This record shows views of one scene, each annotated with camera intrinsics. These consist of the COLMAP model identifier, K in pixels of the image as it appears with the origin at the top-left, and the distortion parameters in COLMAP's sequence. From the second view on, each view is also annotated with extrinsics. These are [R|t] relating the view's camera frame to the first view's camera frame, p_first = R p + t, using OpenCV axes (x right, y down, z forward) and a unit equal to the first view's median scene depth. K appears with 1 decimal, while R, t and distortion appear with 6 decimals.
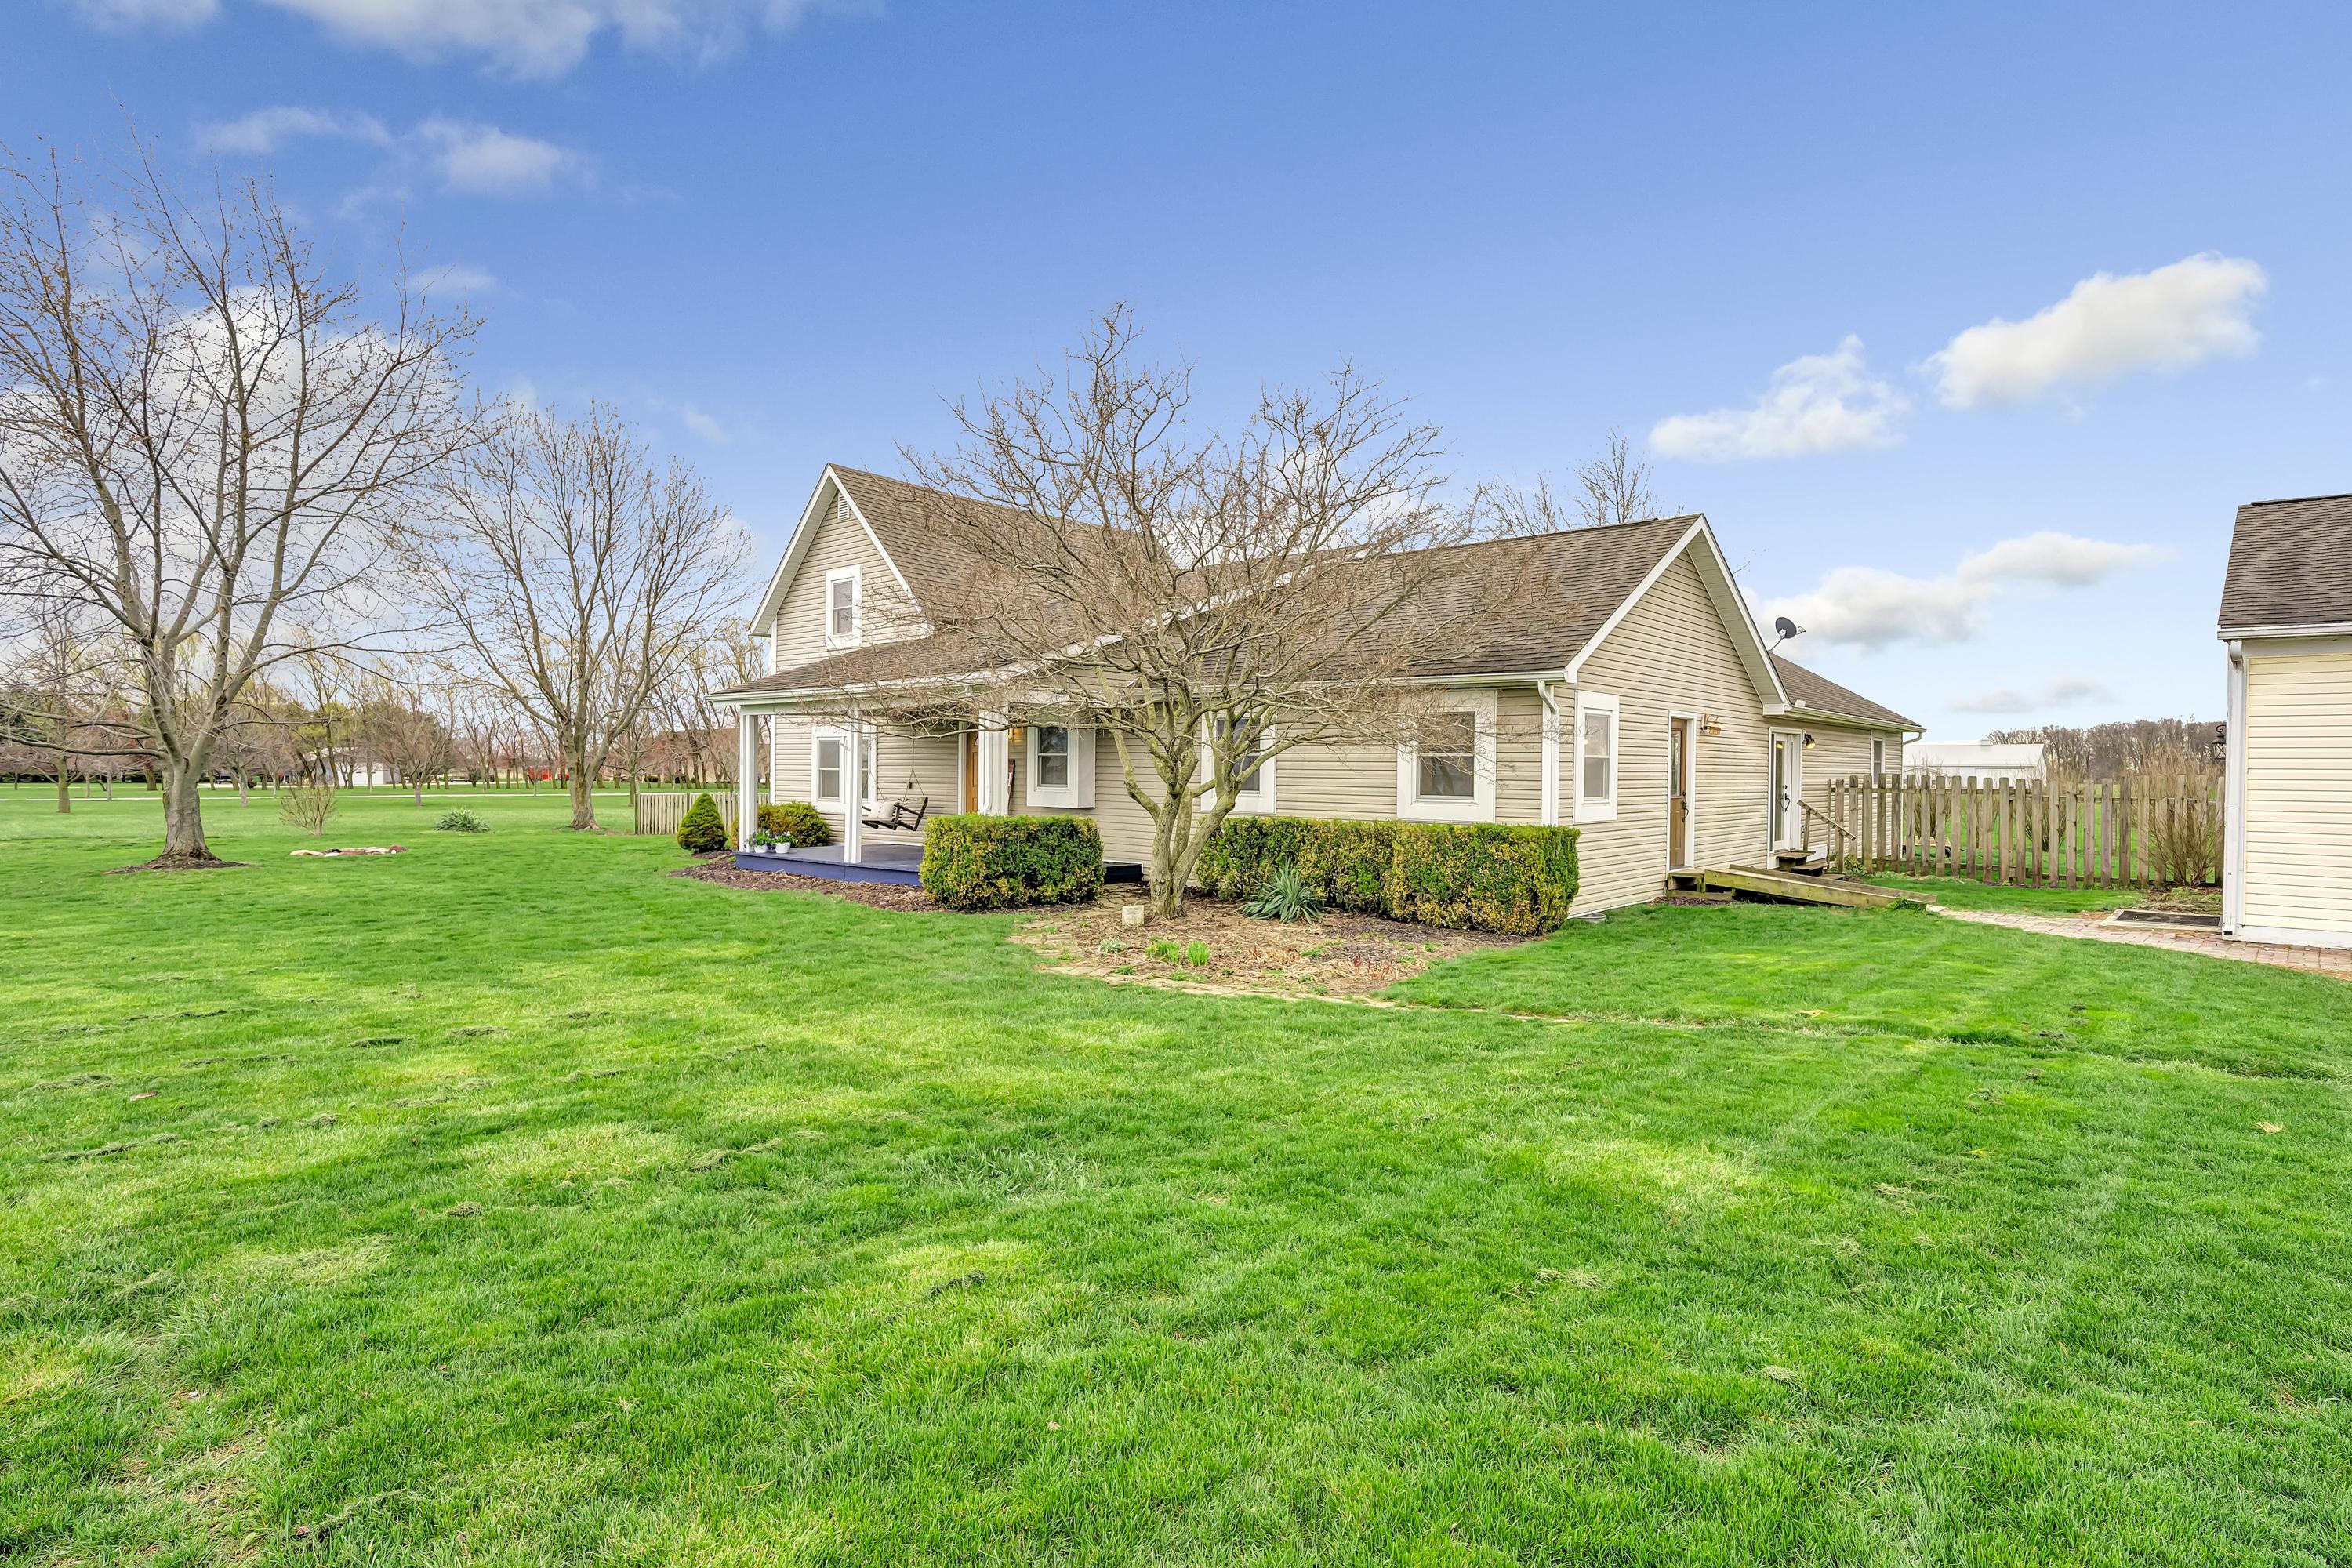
lens RADIAL K [[1197.7, 0, 1179.5], [0, 1197.7, 776.8], [0, 0, 1]] dist [-0.000964, 0.001237]
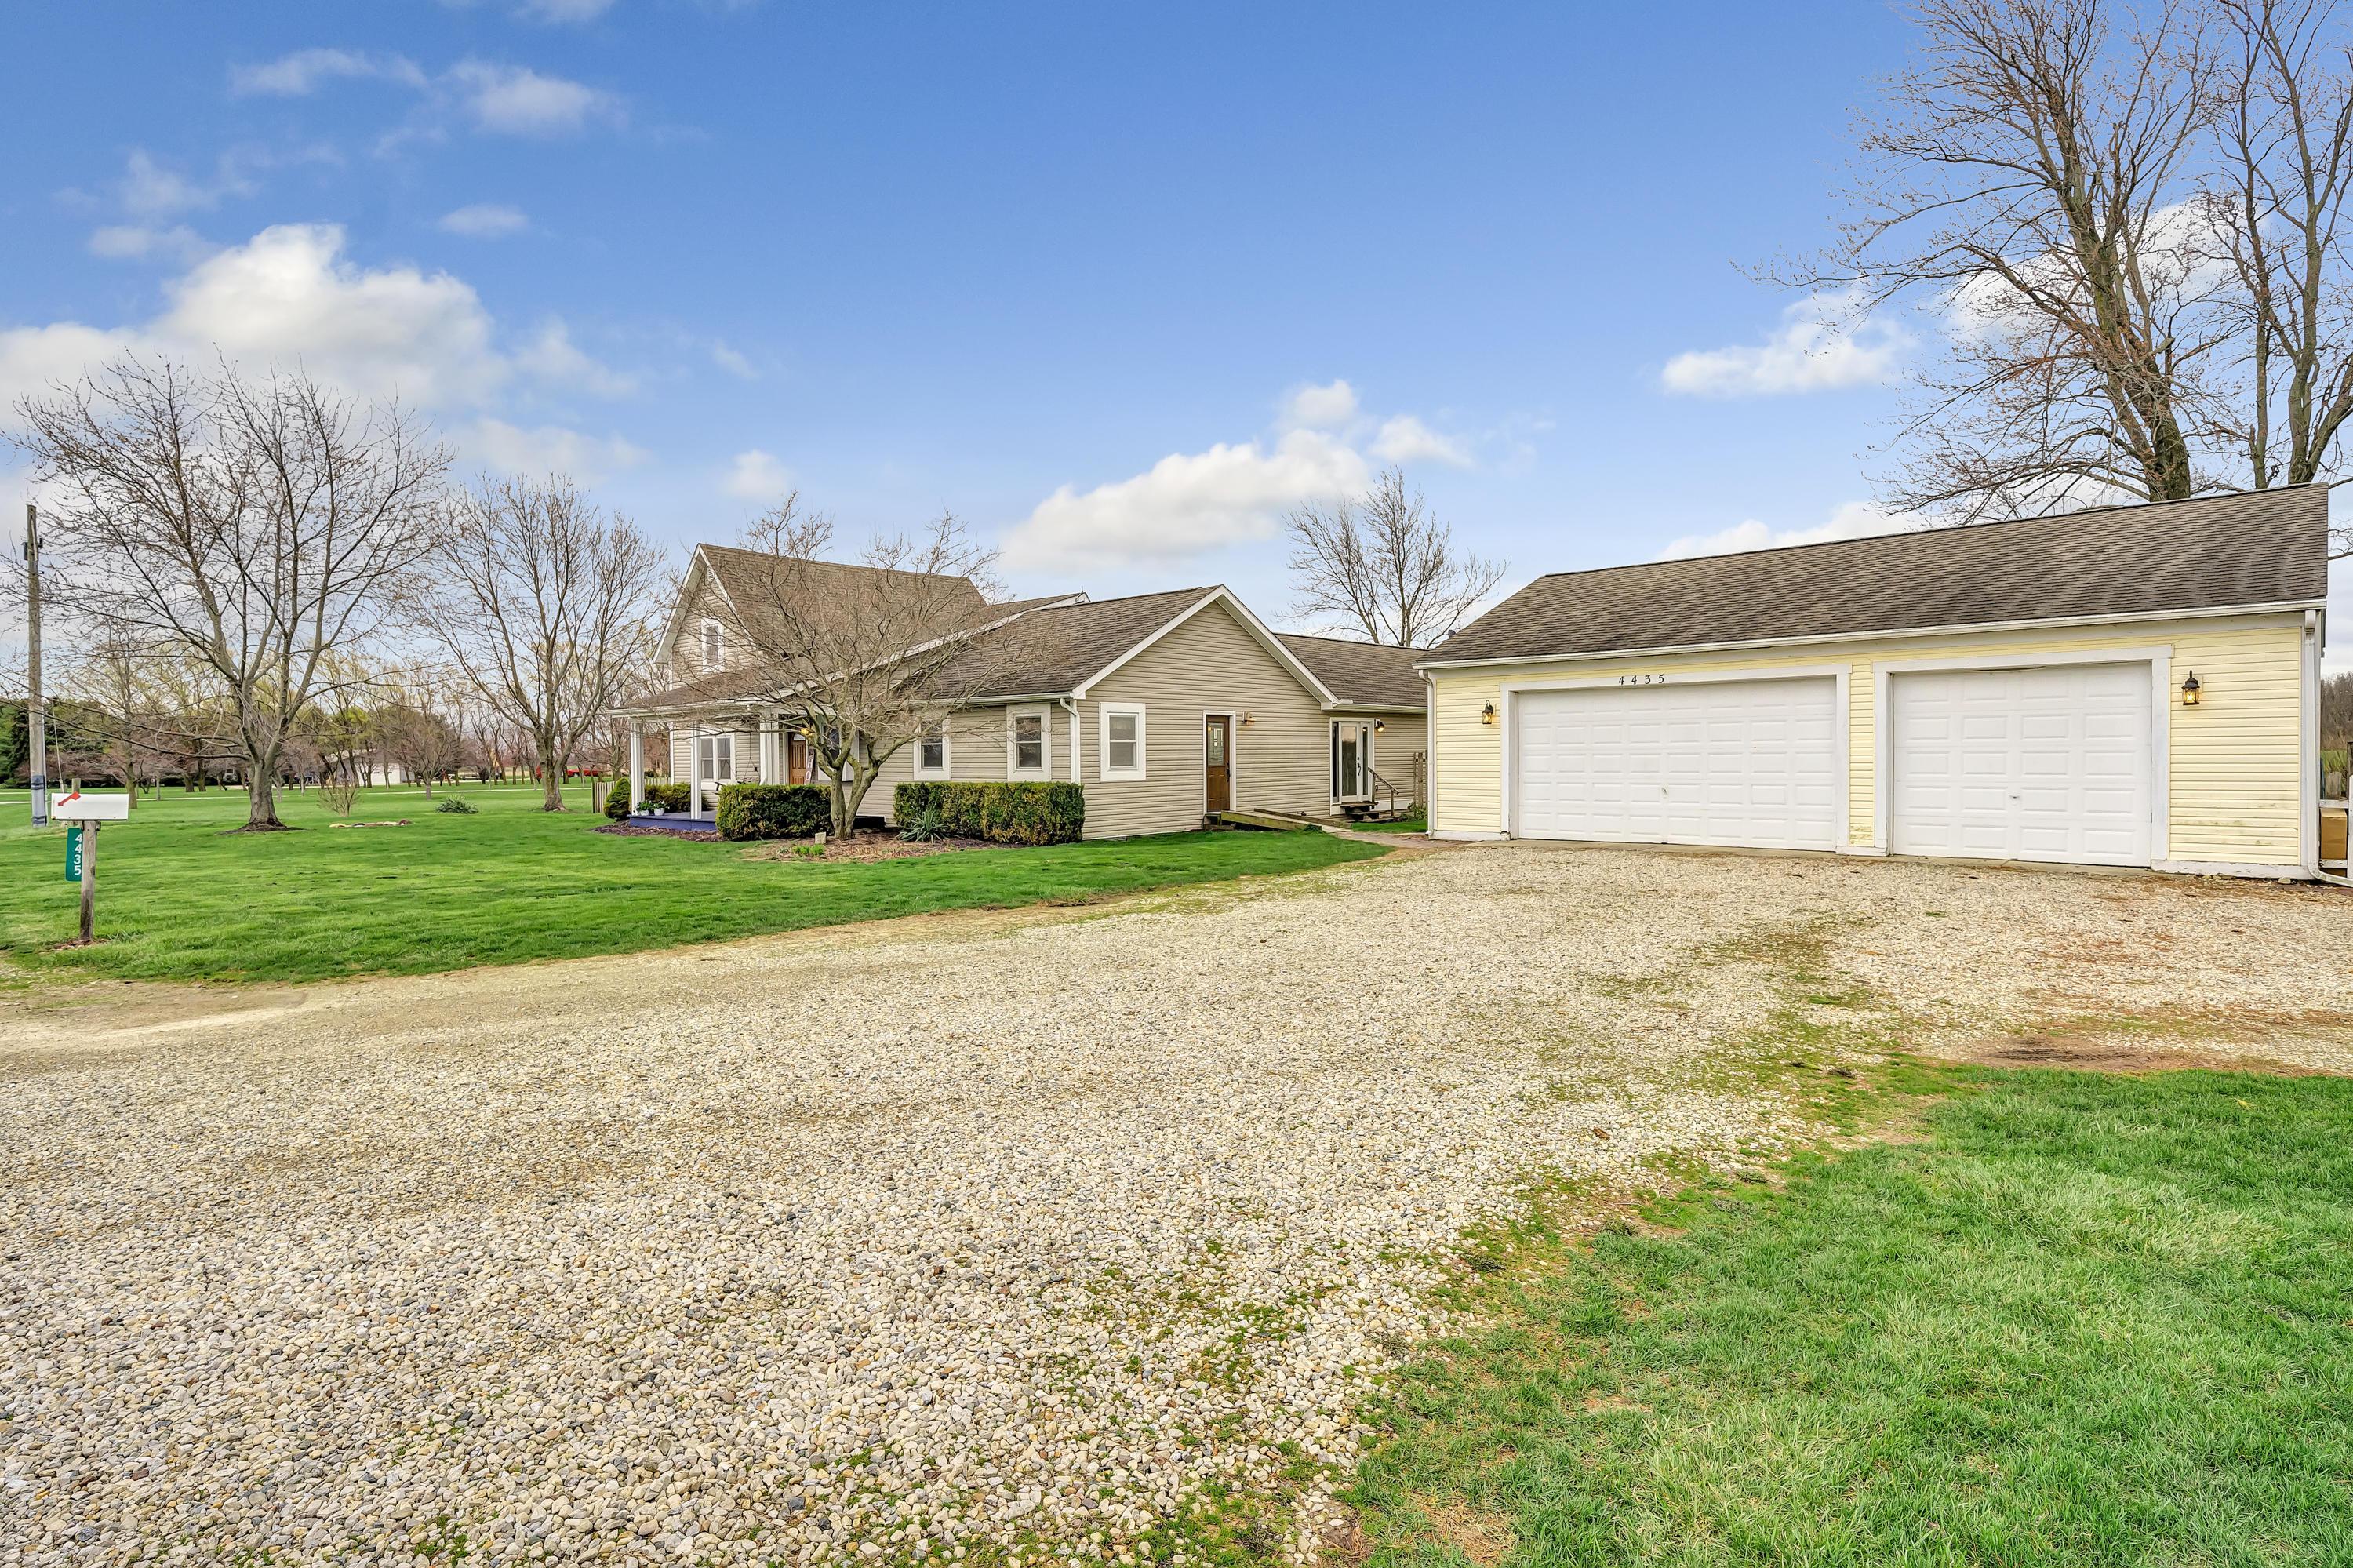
lens RADIAL K [[1198.3, 0, 1180.0], [0, 1198.3, 776.8], [0, 0, 1]] dist [-0.000964, 0.001237]
pose [[0.999770, -0.018777, -0.010379, 0.346285], [0.018896, 0.999756, 0.011477, 0.011401], [0.010161, -0.011670, 0.999880, -0.503687]]
